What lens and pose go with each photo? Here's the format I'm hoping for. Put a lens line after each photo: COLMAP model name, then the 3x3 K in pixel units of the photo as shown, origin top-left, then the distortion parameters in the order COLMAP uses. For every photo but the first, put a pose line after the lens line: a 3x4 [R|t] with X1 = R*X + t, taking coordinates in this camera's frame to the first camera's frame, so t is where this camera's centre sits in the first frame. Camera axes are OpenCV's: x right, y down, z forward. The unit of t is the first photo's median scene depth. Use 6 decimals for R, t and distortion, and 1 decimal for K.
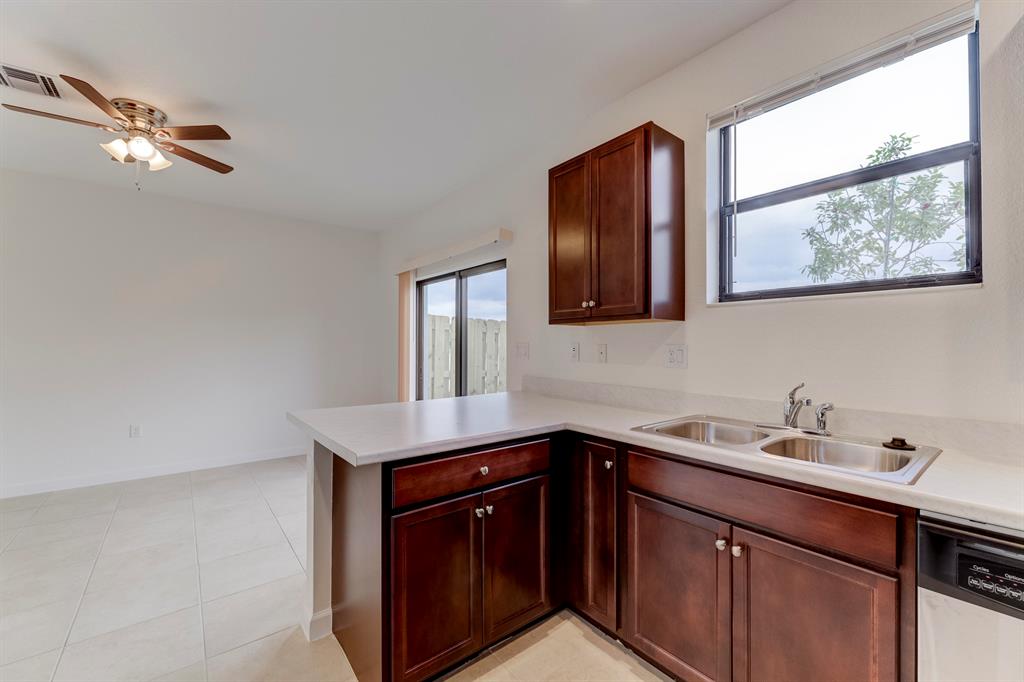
lens RADIAL K [[422.1, 0, 512.7], [0, 422.1, 338.2], [0, 0, 1]] dist [0.008644, -0.004354]
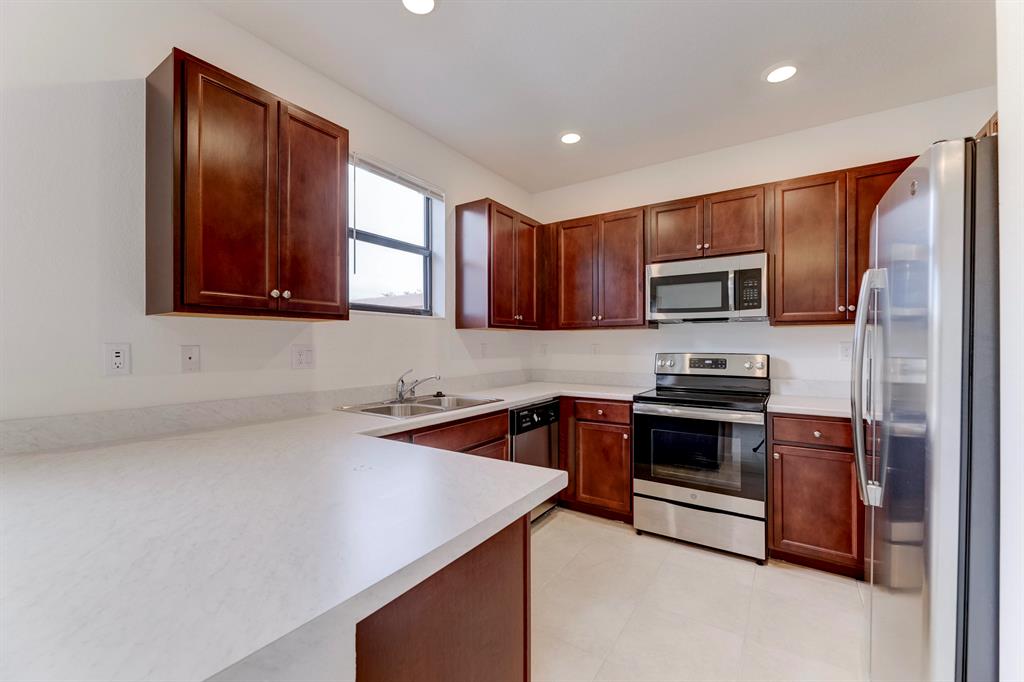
lens RADIAL K [[422.1, 0, 505.3], [0, 422.1, 344.0], [0, 0, 1]] dist [0.008644, -0.004354]
pose [[-0.281099, 0.005696, 0.959662, -0.937381], [-0.006959, 0.999944, -0.007973, 0.022628], [-0.959653, -0.008919, -0.281044, 1.106645]]
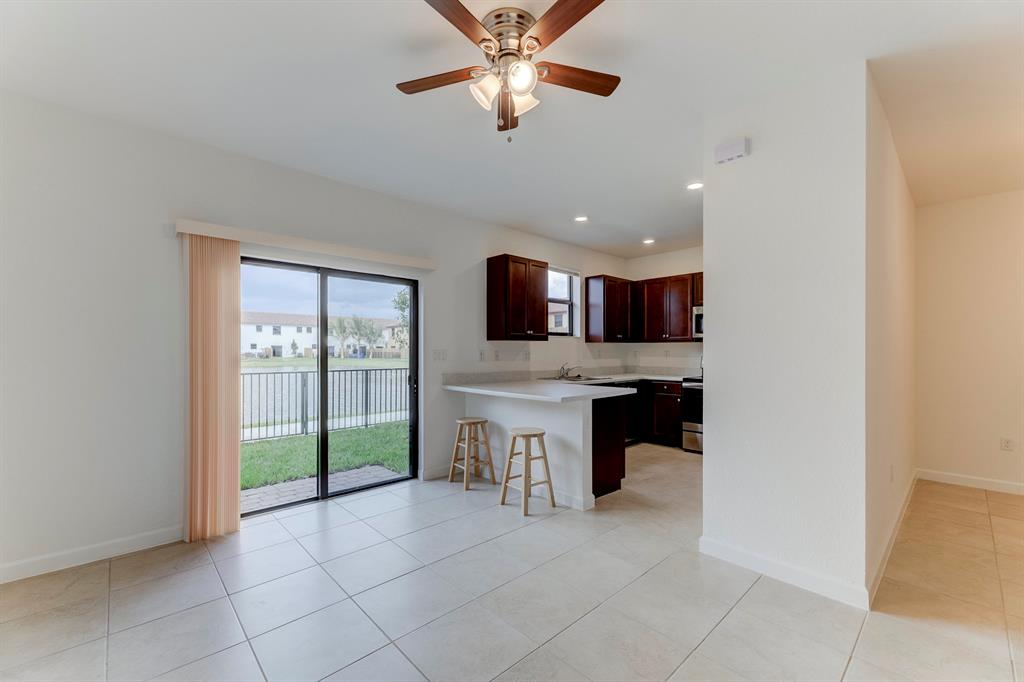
lens RADIAL K [[422.1, 0, 510.0], [0, 422.1, 342.5], [0, 0, 1]] dist [0.008644, -0.004354]
pose [[-0.069394, 0.023549, 0.997311, -2.604832], [-0.011477, 0.999636, -0.024403, 0.033931], [-0.997523, -0.013140, -0.069098, 1.682618]]
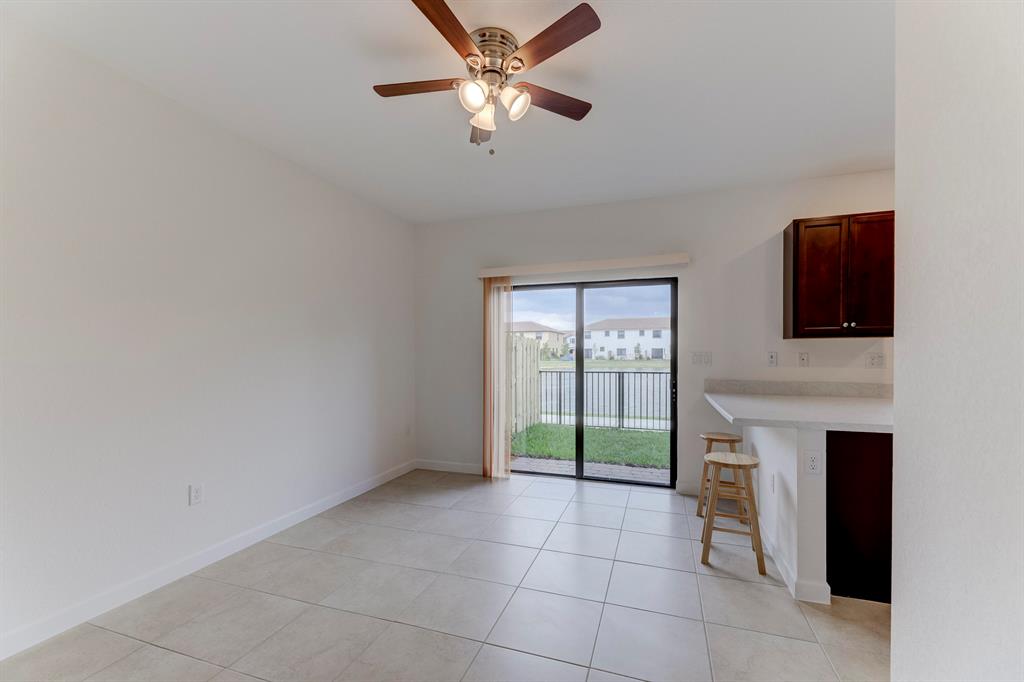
lens RADIAL K [[422.1, 0, 517.6], [0, 422.1, 349.2], [0, 0, 1]] dist [0.008644, -0.004354]
pose [[0.843884, 0.002794, 0.536518, -2.046159], [-0.004389, 0.999989, 0.001696, 0.005465], [-0.536507, -0.003786, 0.843887, 0.541897]]
